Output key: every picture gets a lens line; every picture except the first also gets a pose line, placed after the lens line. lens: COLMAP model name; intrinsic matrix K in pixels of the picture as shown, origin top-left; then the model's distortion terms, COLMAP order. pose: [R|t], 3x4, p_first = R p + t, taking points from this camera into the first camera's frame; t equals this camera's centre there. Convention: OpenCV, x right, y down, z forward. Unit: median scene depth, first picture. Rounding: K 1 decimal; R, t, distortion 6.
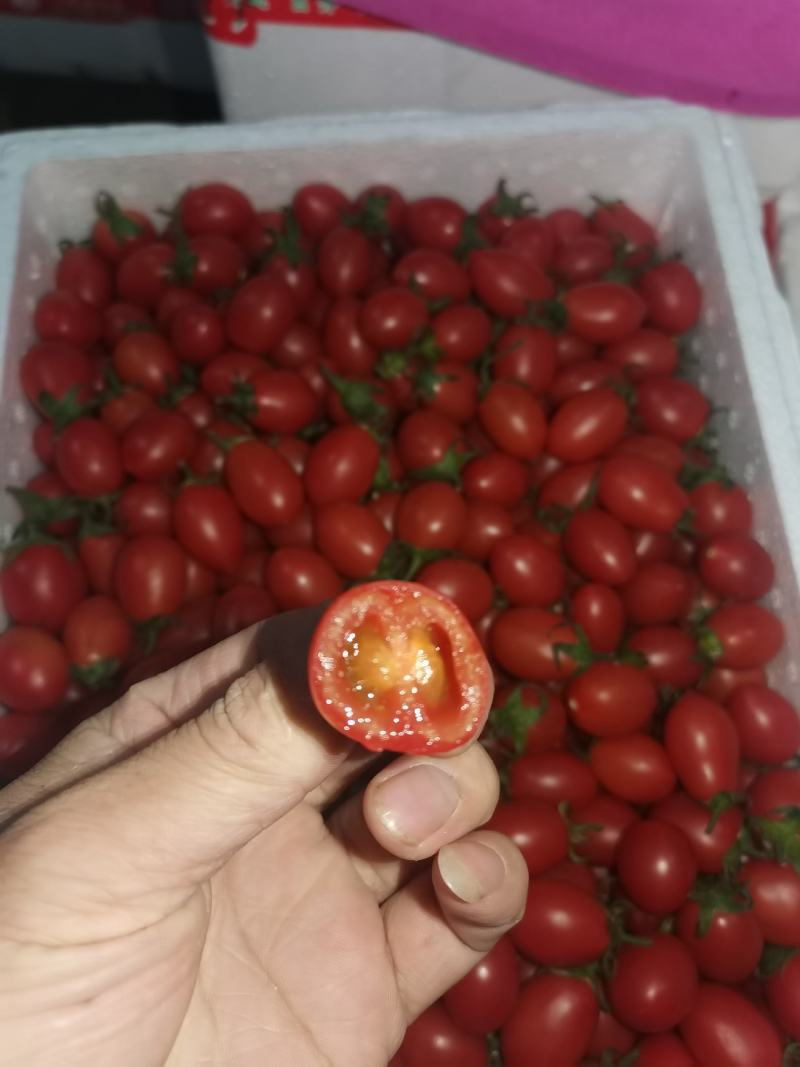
lens RADIAL K [[811.3, 0, 400.0], [0, 811.3, 533.5], [0, 0, 1]] dist [0.057512, -0.069204]
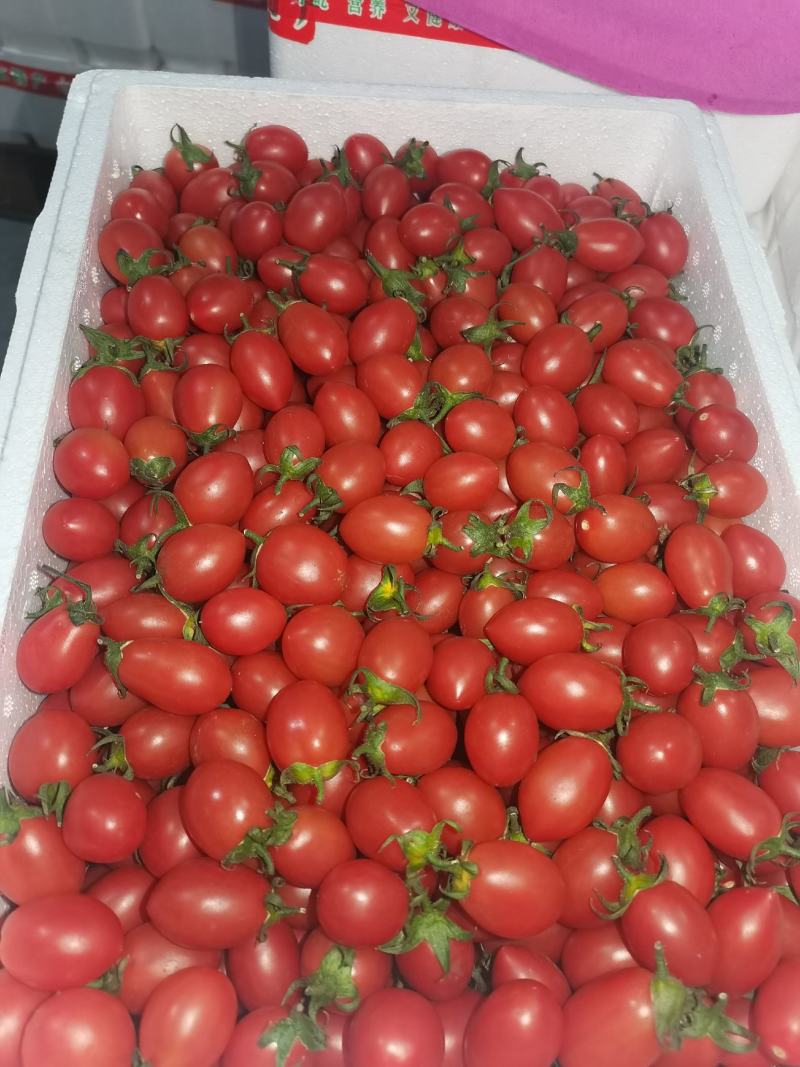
lens RADIAL K [[811.3, 0, 400.0], [0, 811.3, 533.5], [0, 0, 1]] dist [0.057512, -0.069204]
pose [[0.997422, 0.058982, 0.040872, -0.068649], [-0.051586, 0.985280, -0.162979, 0.340647], [-0.049883, 0.160451, 0.985783, -0.067266]]
